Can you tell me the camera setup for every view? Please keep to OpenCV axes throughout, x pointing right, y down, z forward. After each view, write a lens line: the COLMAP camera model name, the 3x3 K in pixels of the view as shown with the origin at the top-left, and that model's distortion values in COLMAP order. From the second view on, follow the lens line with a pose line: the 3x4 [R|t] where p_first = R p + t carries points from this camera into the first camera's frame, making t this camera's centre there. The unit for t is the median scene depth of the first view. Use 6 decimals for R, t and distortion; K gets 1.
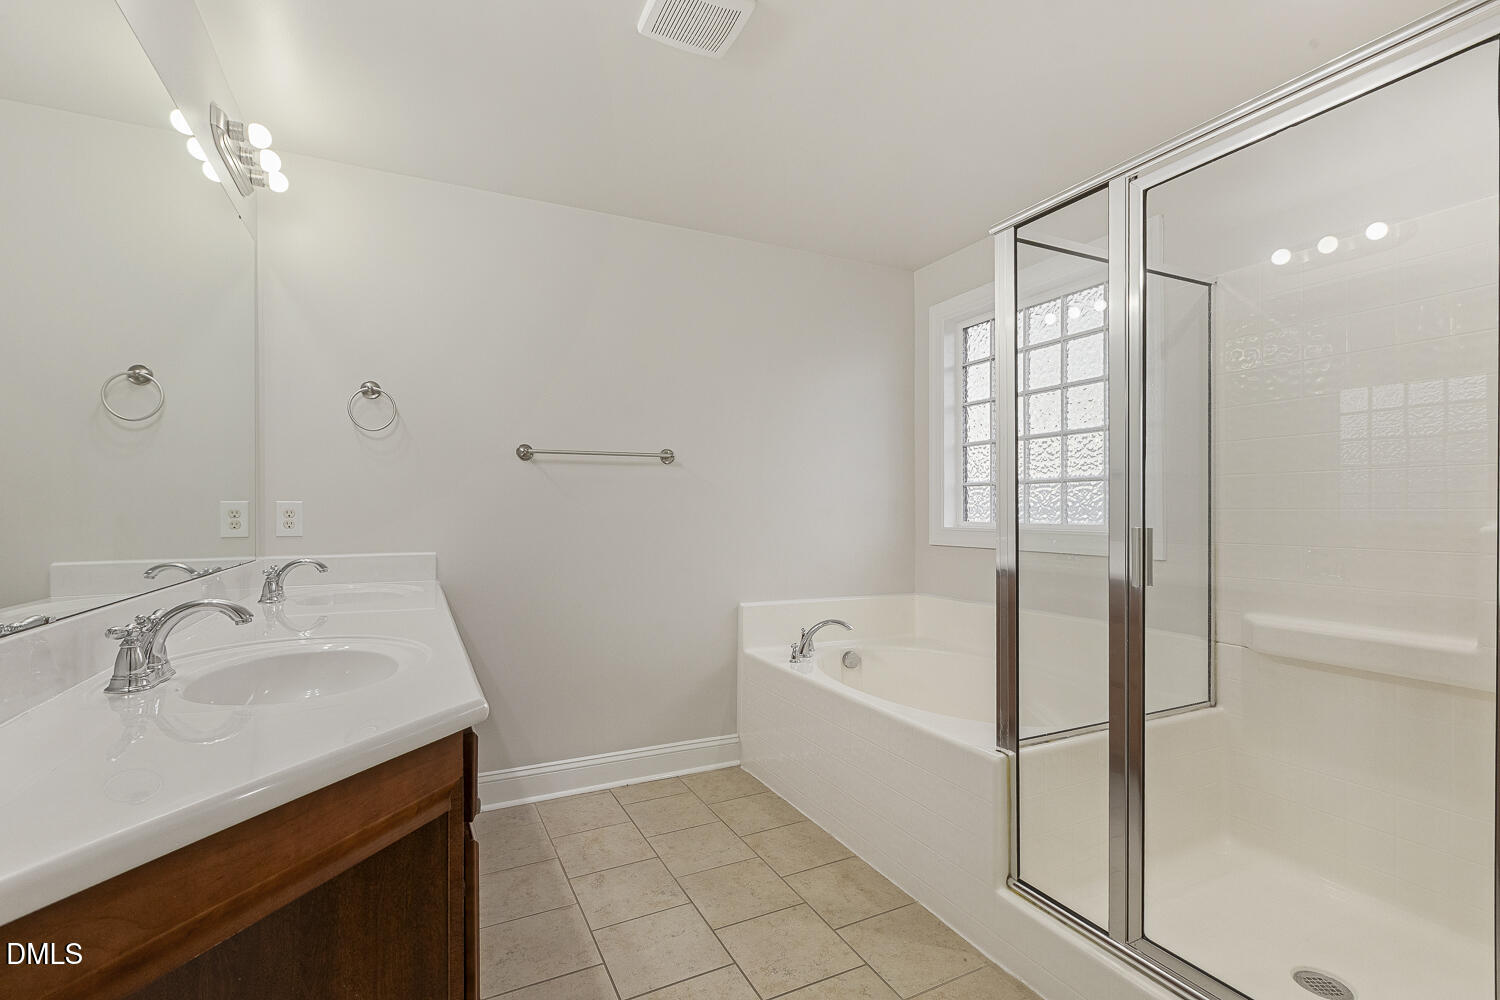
lens RADIAL K [[671.4, 0, 762.3], [0, 671.4, 508.3], [0, 0, 1]] dist [0.001449, -0.000927]
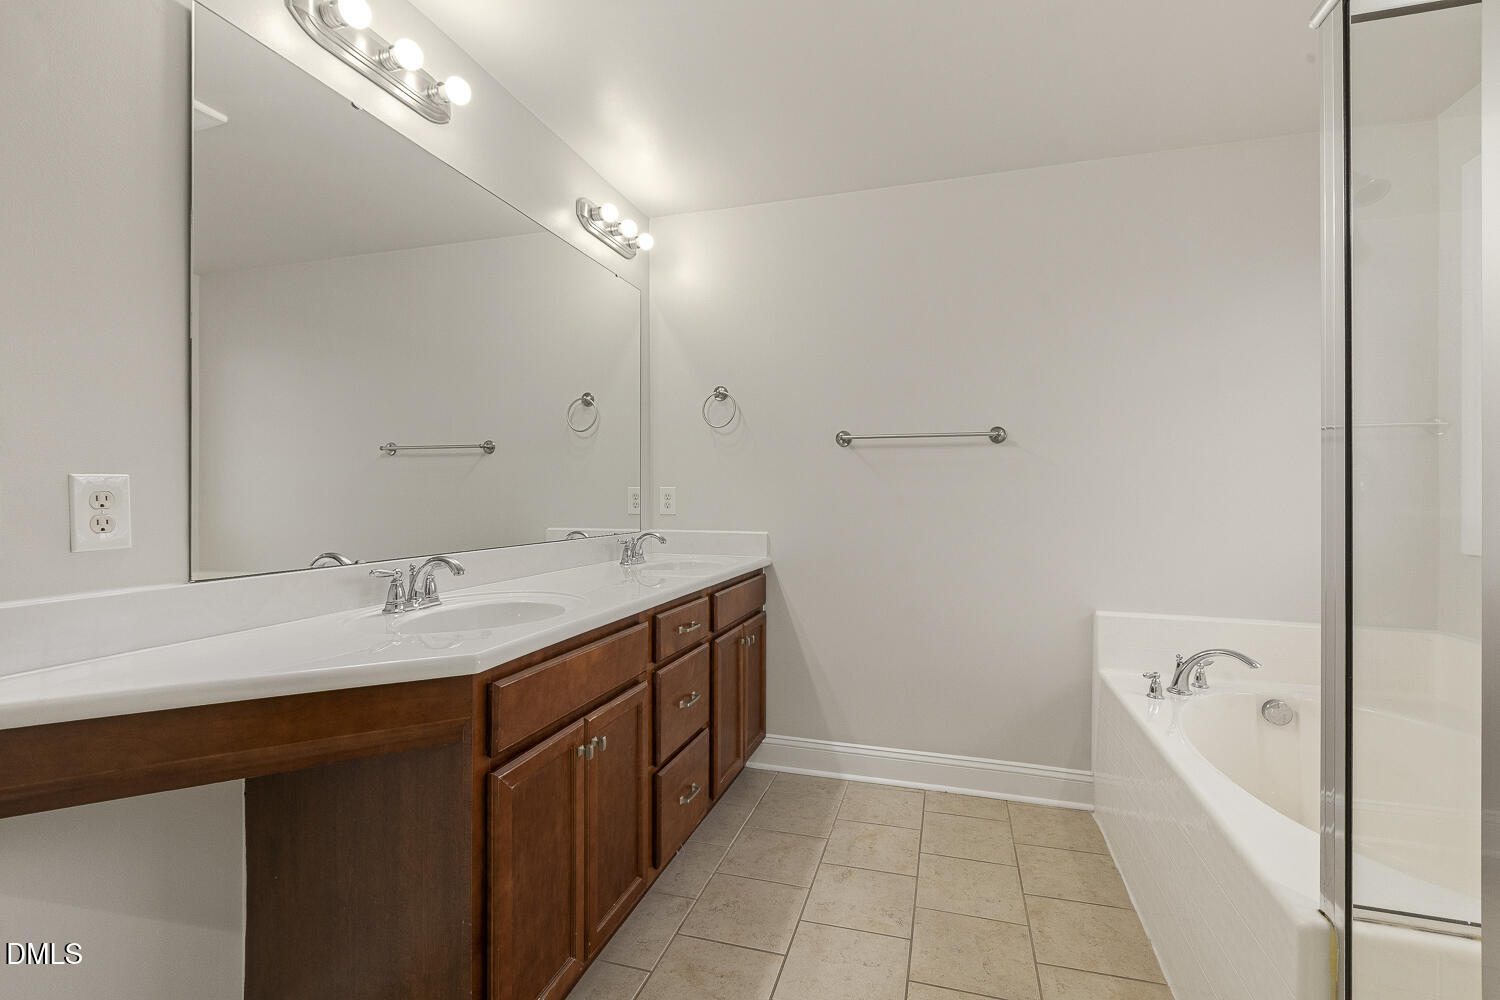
lens RADIAL K [[671.4, 0, 778.6], [0, 671.4, 490.5], [0, 0, 1]] dist [0.001449, -0.000927]
pose [[0.734810, 0.000151, -0.678273, 0.282489], [-0.001239, 0.999999, -0.001120, -0.002599], [0.678272, 0.001663, 0.734809, 0.177903]]
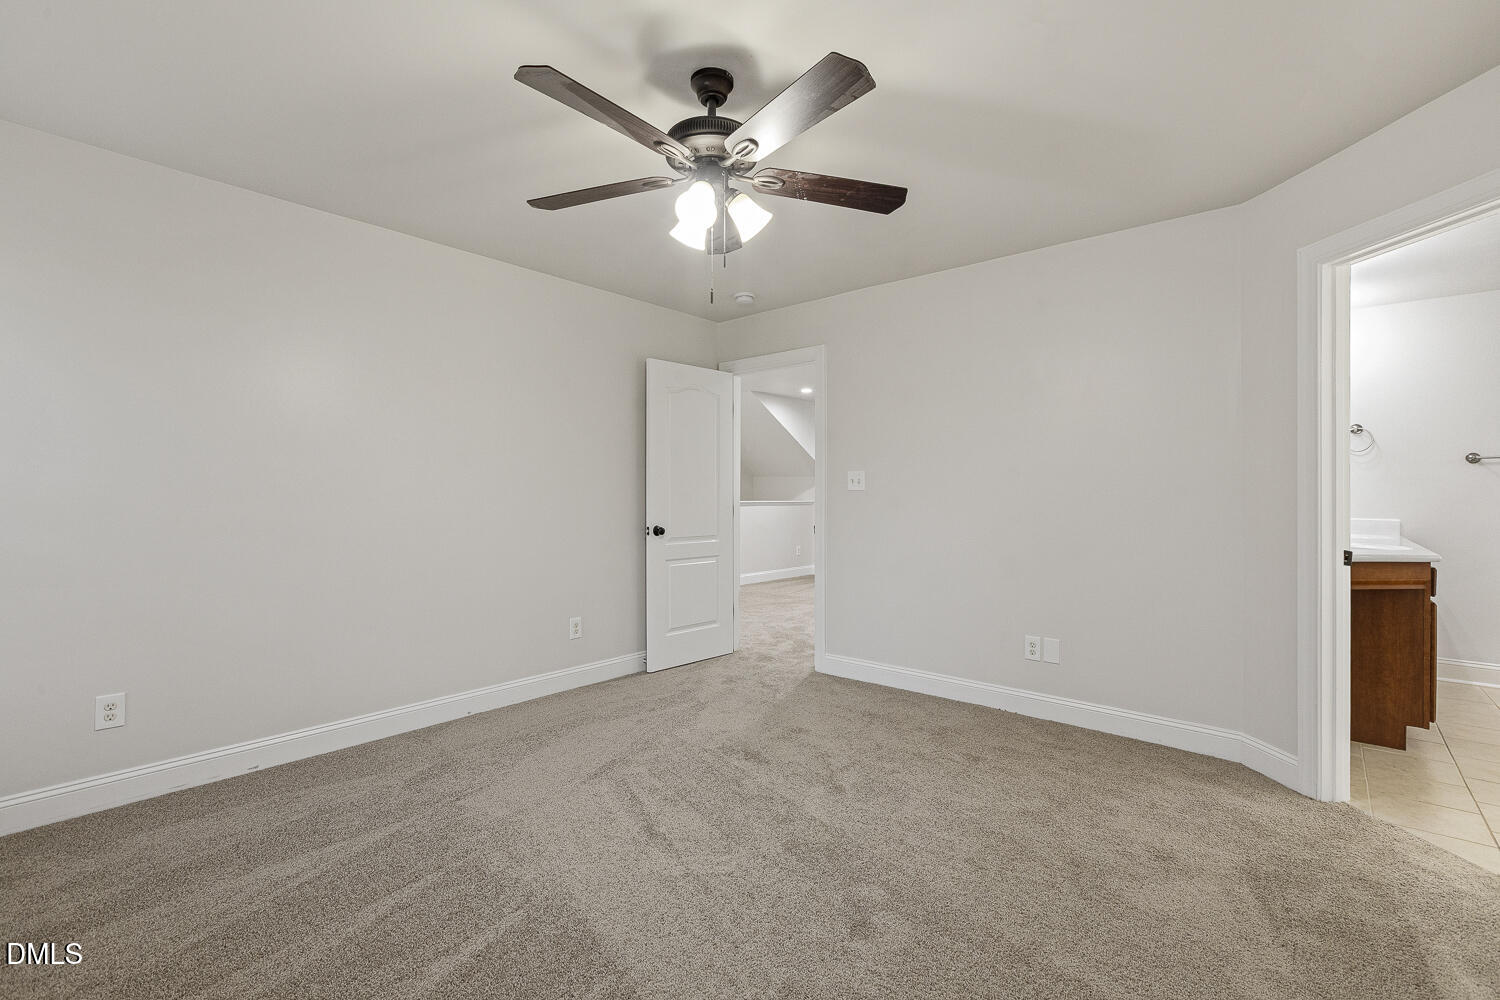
lens RADIAL K [[671.4, 0, 751.3], [0, 671.4, 484.5], [0, 0, 1]] dist [0.001449, -0.000927]
pose [[0.368502, -0.011894, -0.929551, 0.496129], [0.001505, 0.999924, -0.012198, -0.006868], [0.929626, 0.003096, 0.368493, -1.176786]]
